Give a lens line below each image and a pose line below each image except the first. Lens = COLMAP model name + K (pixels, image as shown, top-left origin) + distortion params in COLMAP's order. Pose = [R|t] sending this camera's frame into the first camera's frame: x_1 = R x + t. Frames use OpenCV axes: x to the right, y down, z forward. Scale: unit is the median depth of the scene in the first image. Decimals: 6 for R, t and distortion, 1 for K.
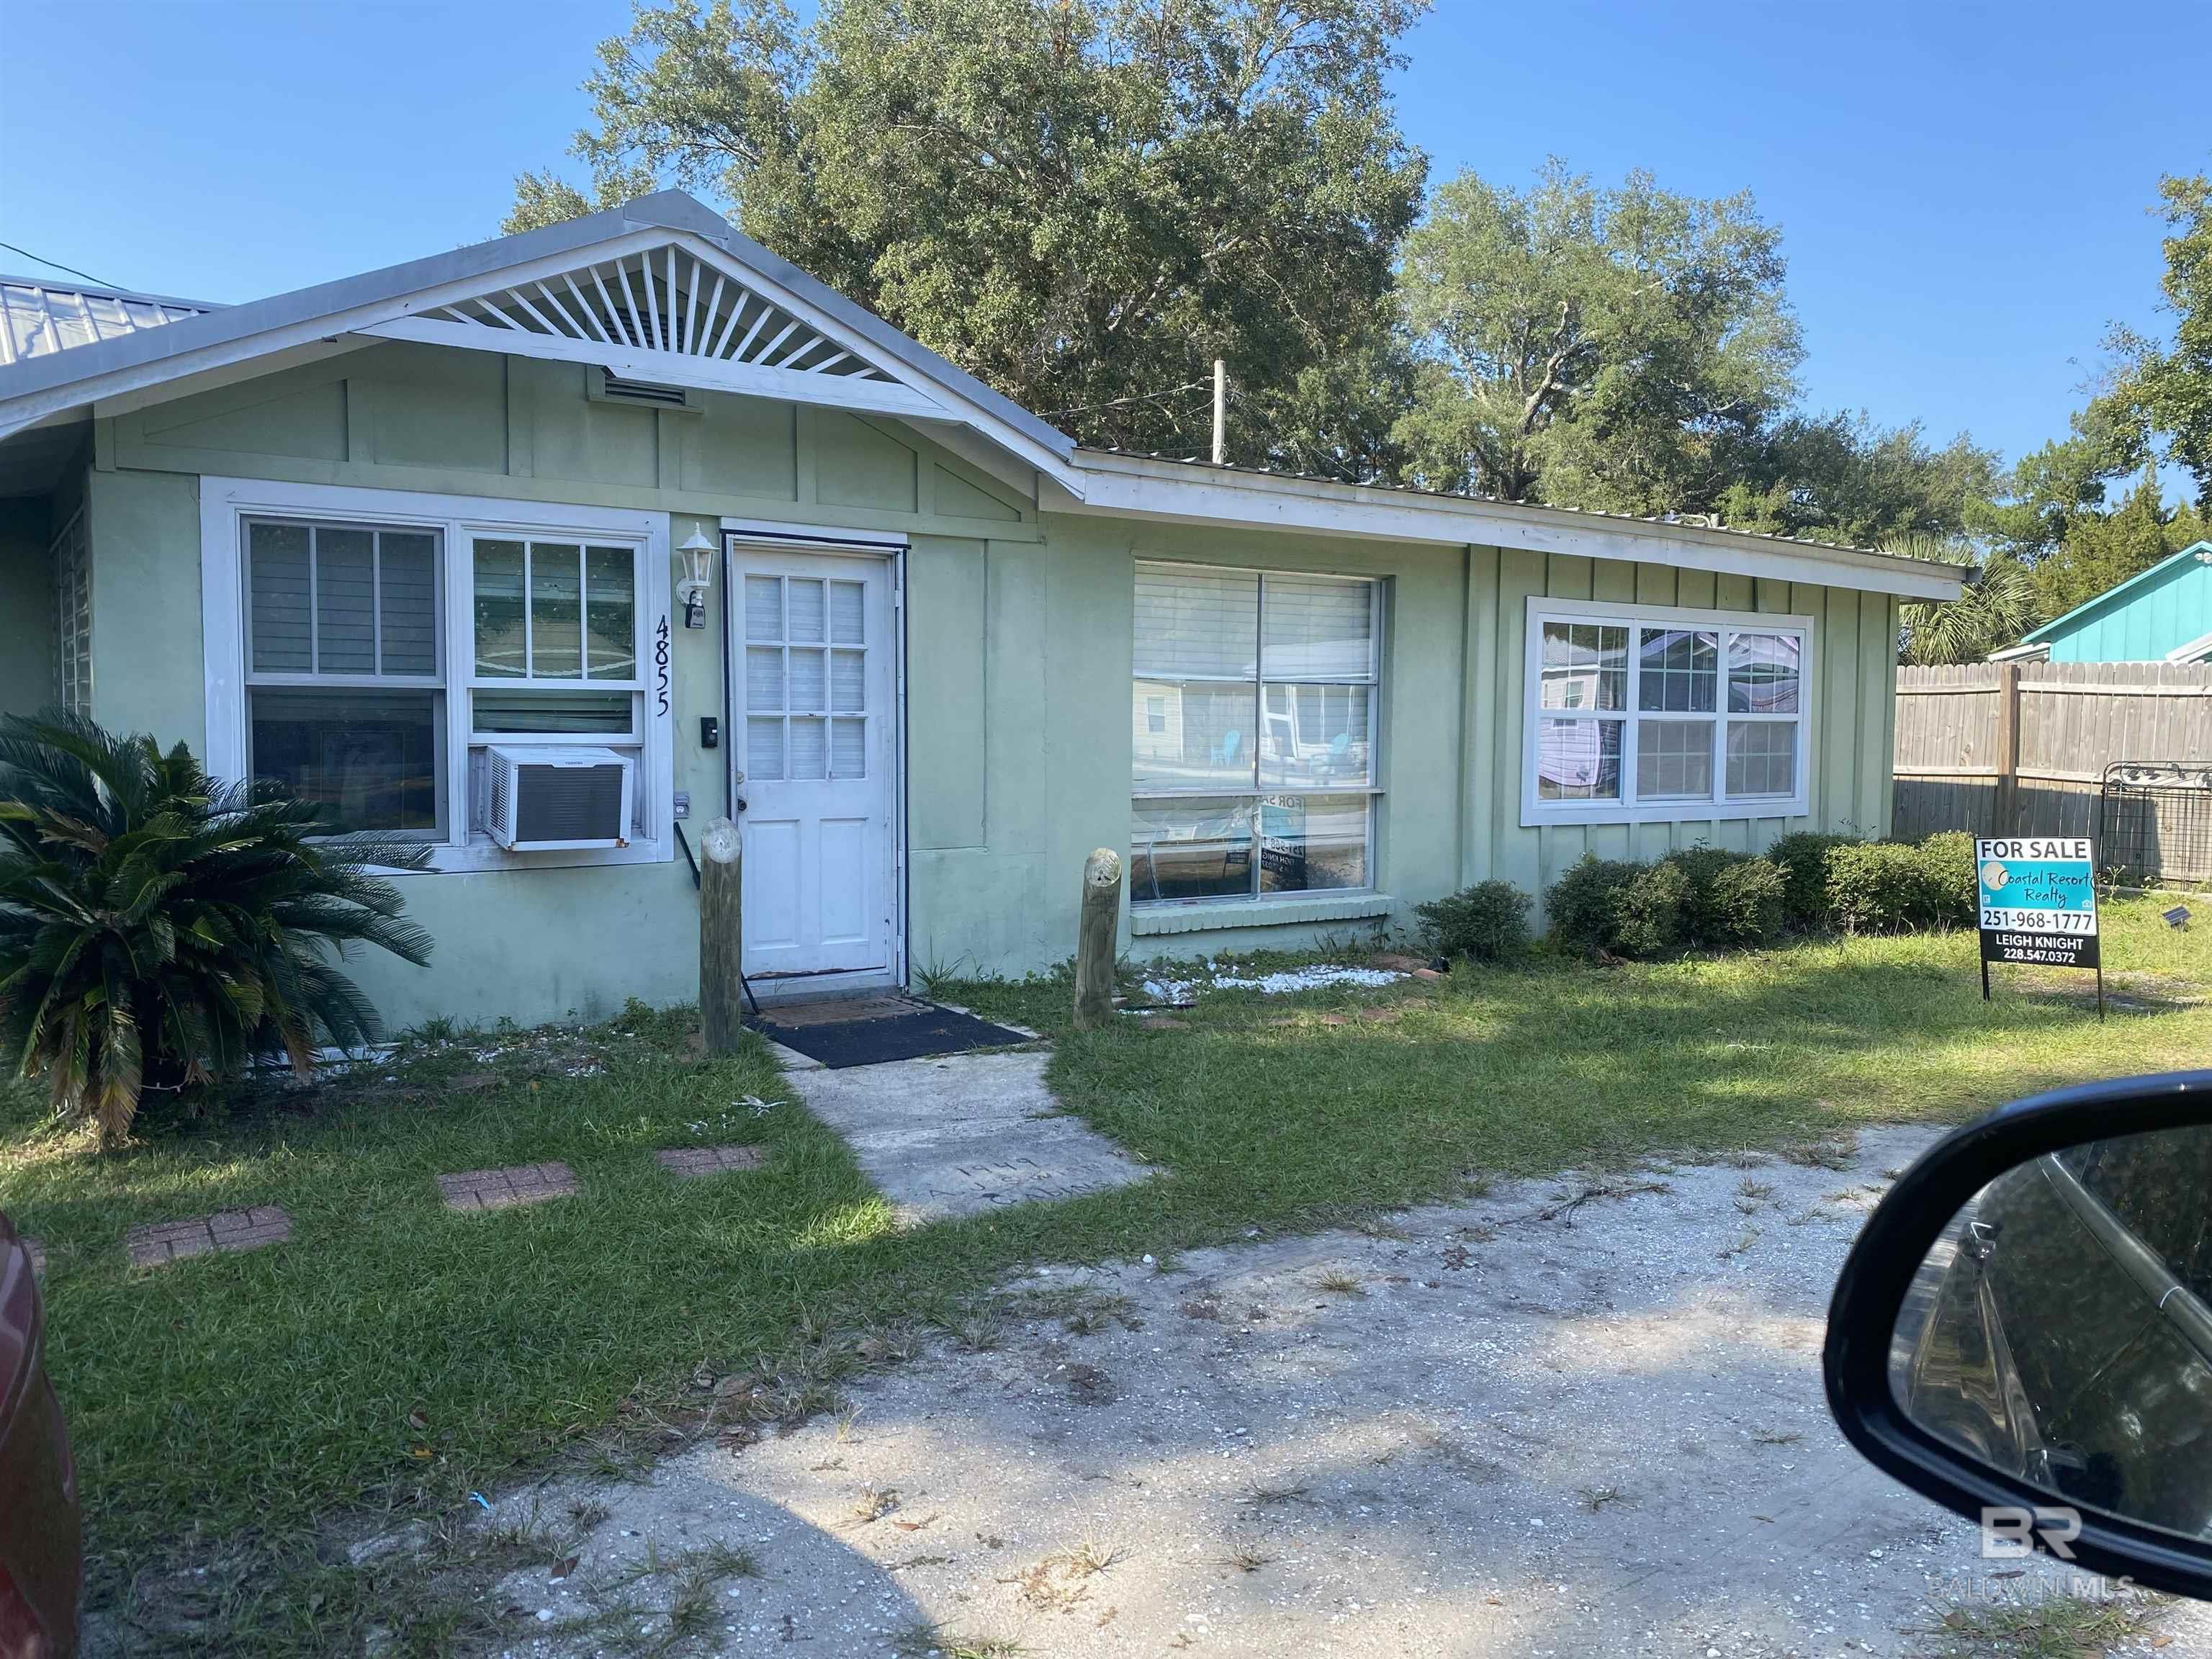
lens RADIAL K [[1677.9, 0, 1103.5], [0, 1677.9, 830.7], [0, 0, 1]] dist [0.035349, -0.037357]
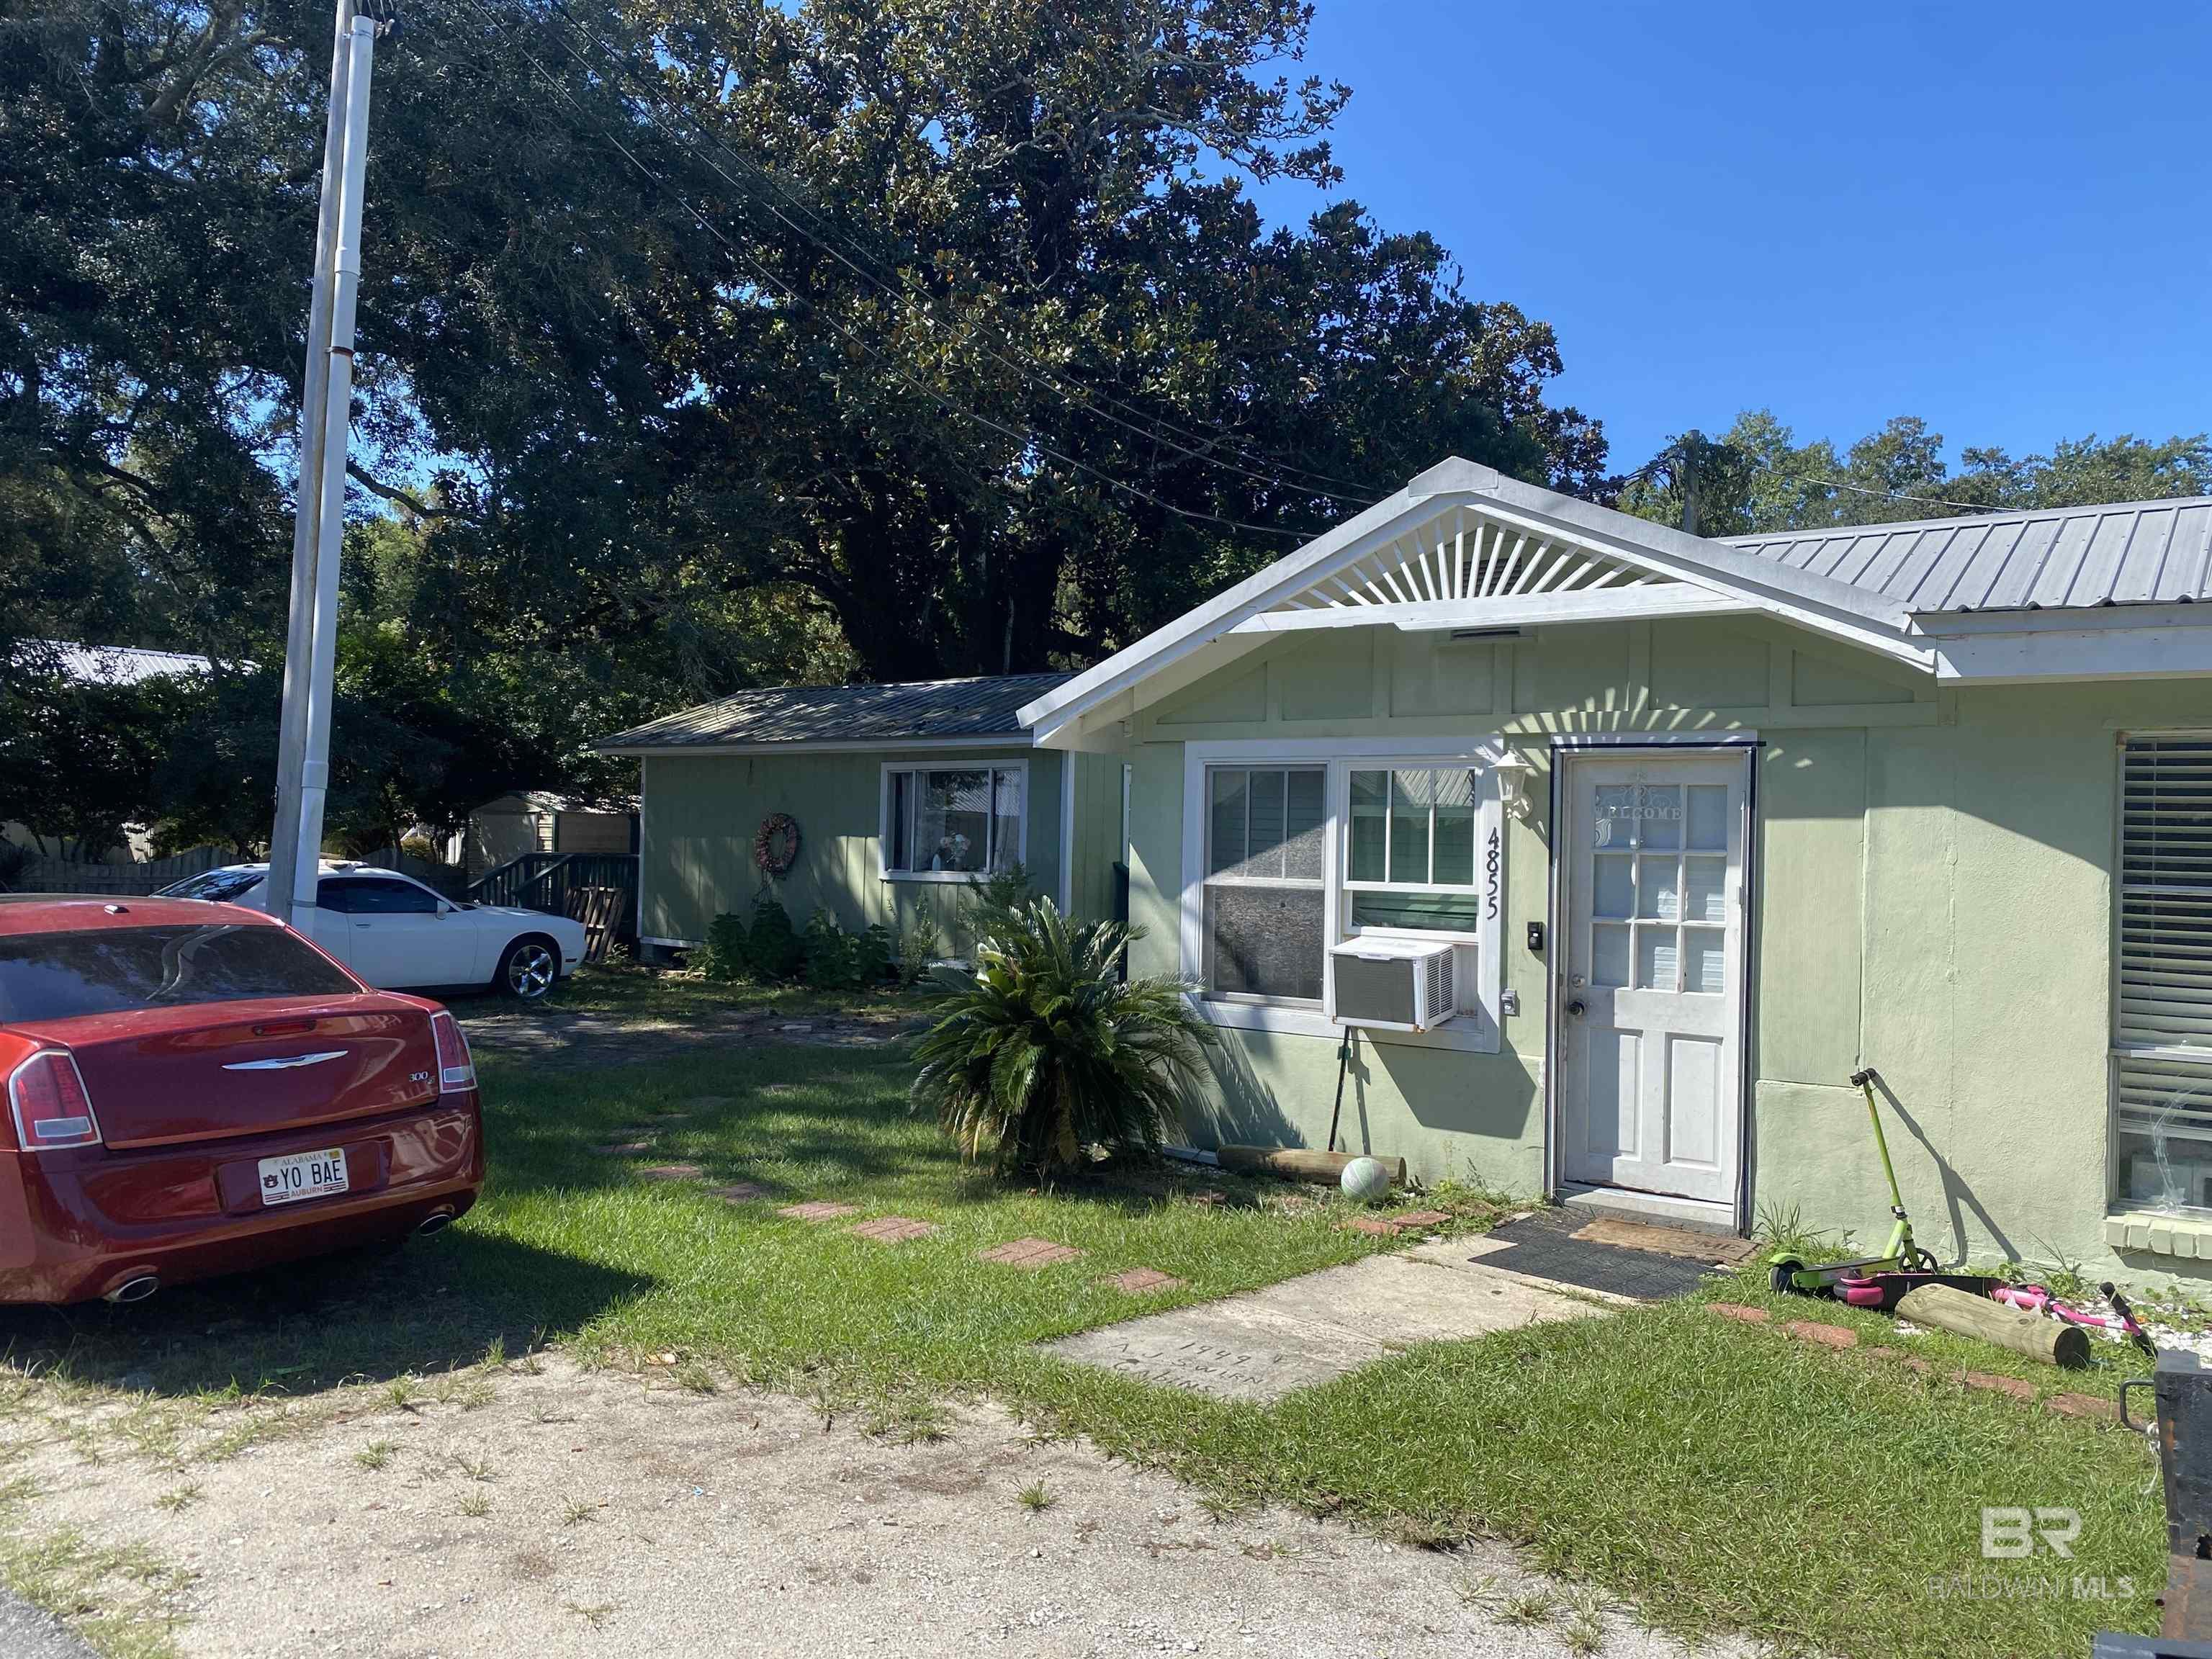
lens RADIAL K [[1677.9, 0, 1116.1], [0, 1677.9, 833.7], [0, 0, 1]] dist [0.035349, -0.037357]
pose [[0.346347, -0.001870, -0.938105, 0.708763], [-0.083085, 0.996007, -0.032660, -0.070506], [0.934420, 0.089254, 0.344809, 0.405380]]
